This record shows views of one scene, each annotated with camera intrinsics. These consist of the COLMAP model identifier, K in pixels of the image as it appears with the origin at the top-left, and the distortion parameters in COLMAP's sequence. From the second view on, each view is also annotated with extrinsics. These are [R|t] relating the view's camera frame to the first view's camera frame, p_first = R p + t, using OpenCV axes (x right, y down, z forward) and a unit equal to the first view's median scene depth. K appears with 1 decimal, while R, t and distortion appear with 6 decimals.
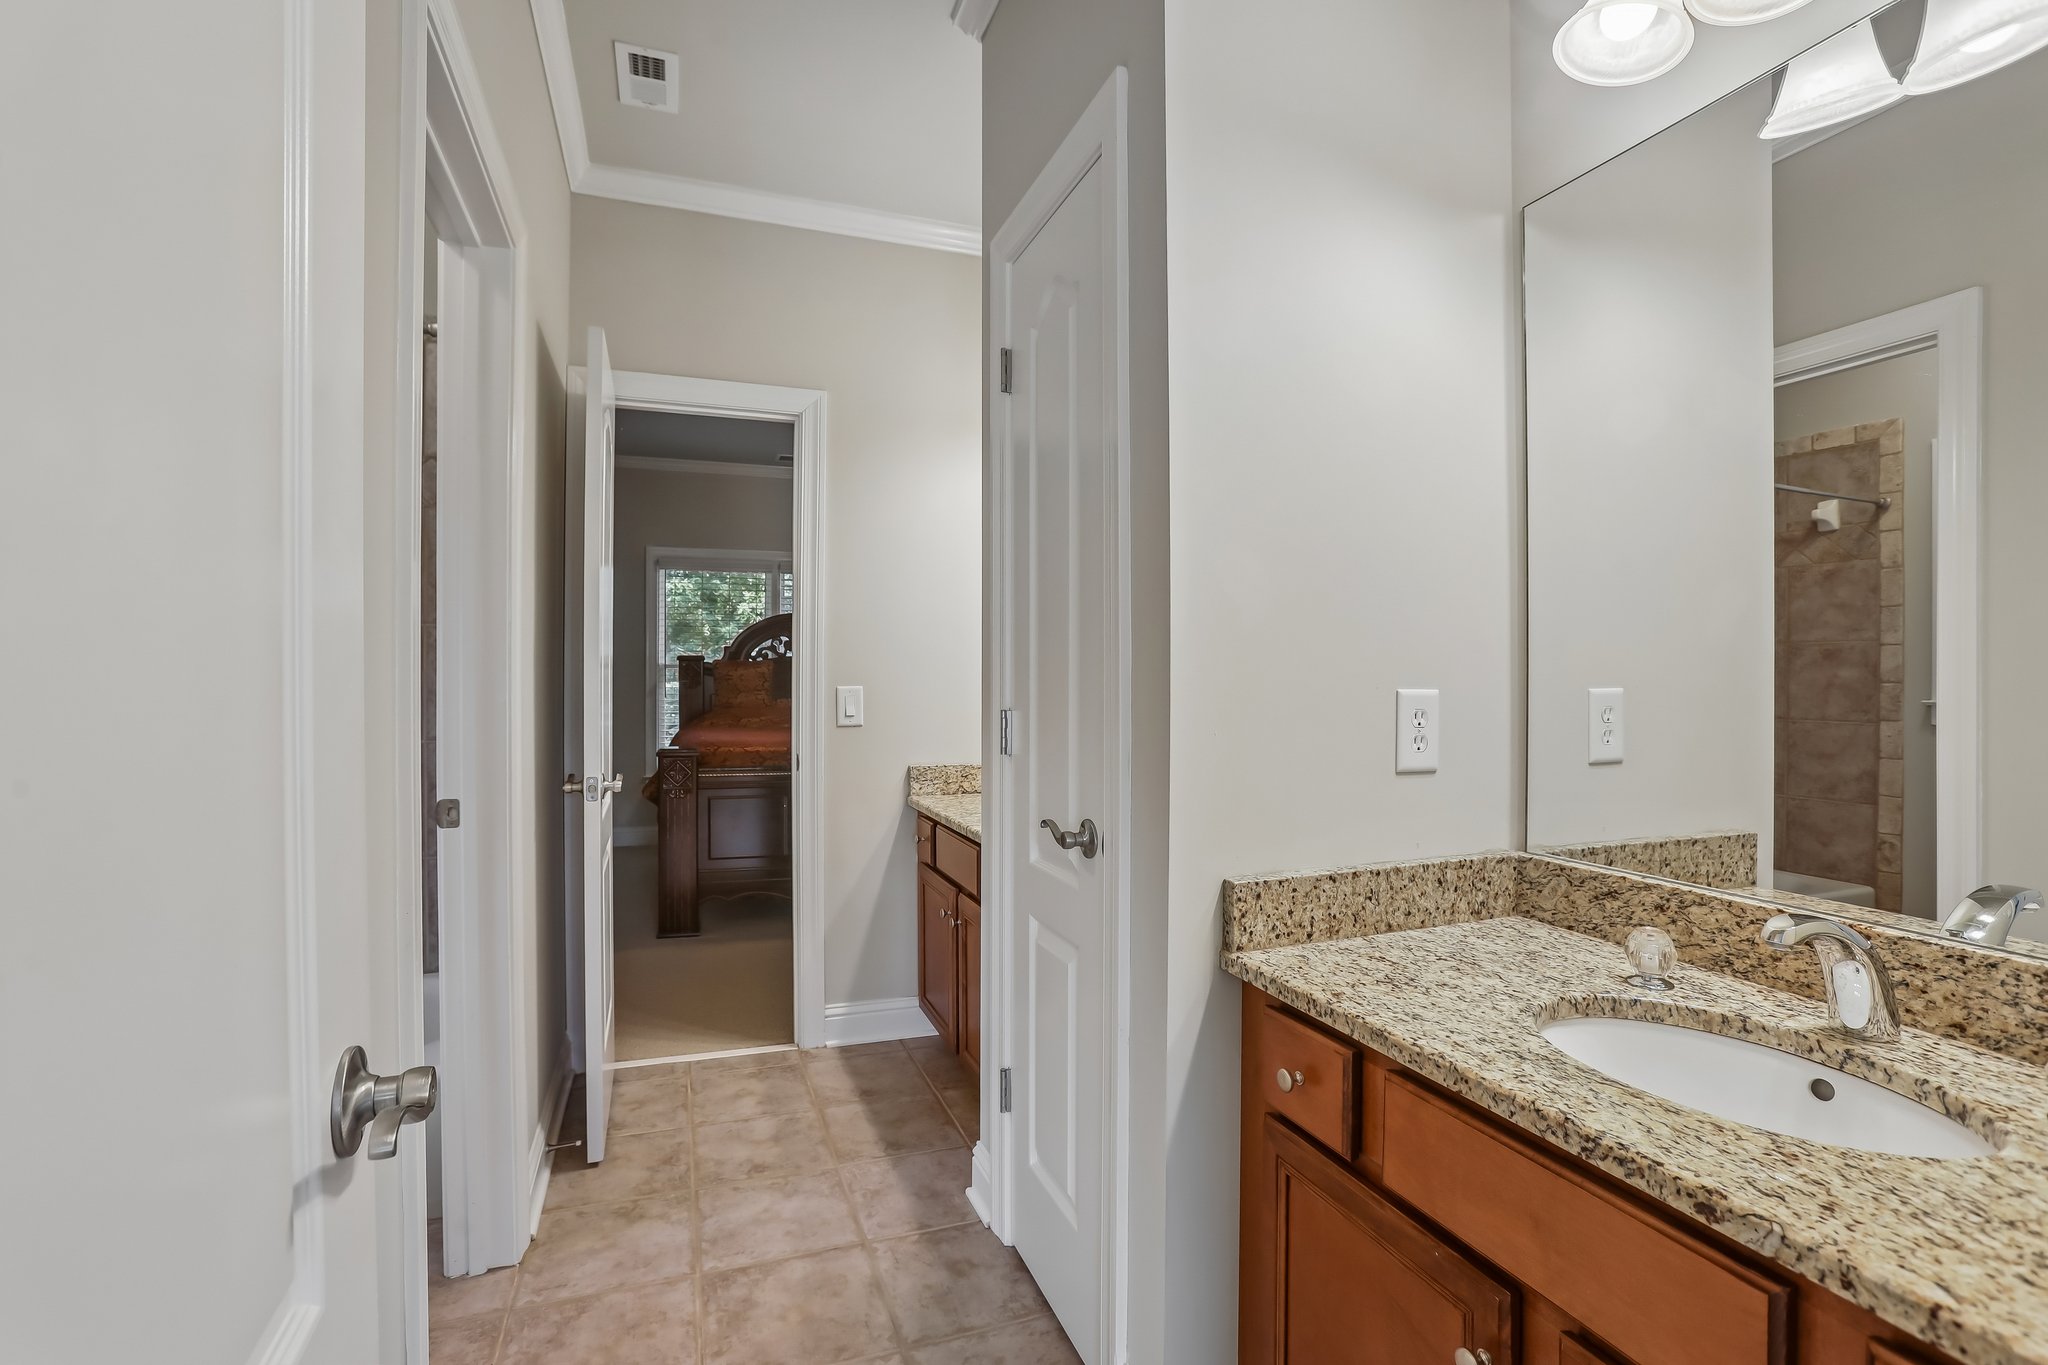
lens RADIAL K [[935.6, 0, 1028.2], [0, 935.6, 677.9], [0, 0, 1]] dist [-0.009963, 0.004406]
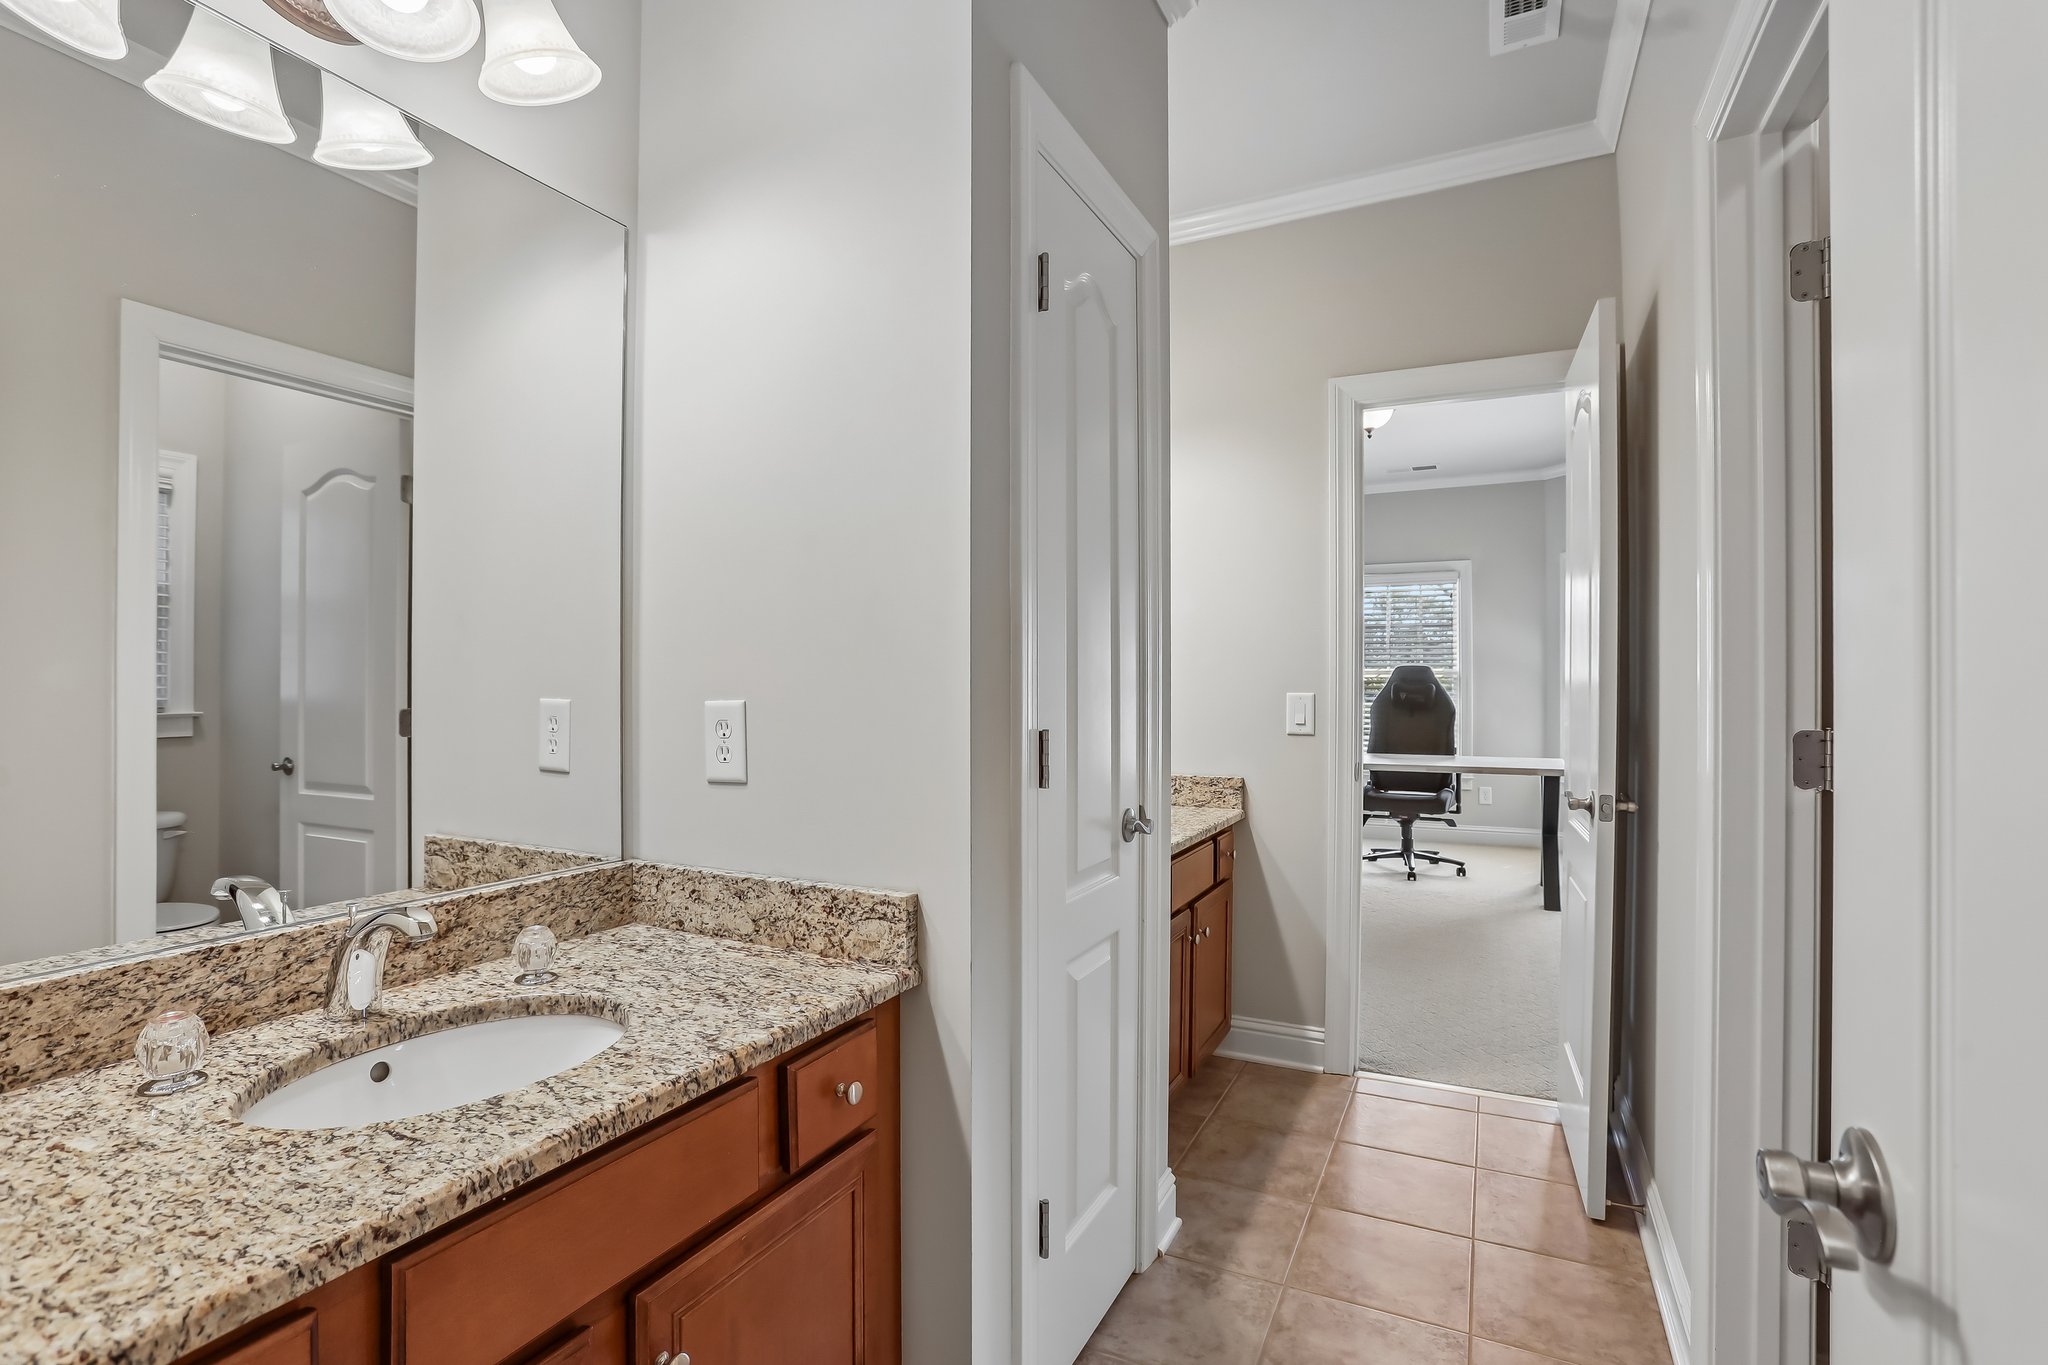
lens RADIAL K [[935.6, 0, 1031.7], [0, 935.6, 692.4], [0, 0, 1]] dist [-0.009963, 0.004406]
pose [[-0.686055, 0.000103, 0.727550, -0.545997], [0.001312, 0.999999, 0.001096, 0.003248], [-0.727548, 0.001707, -0.686054, 1.461116]]
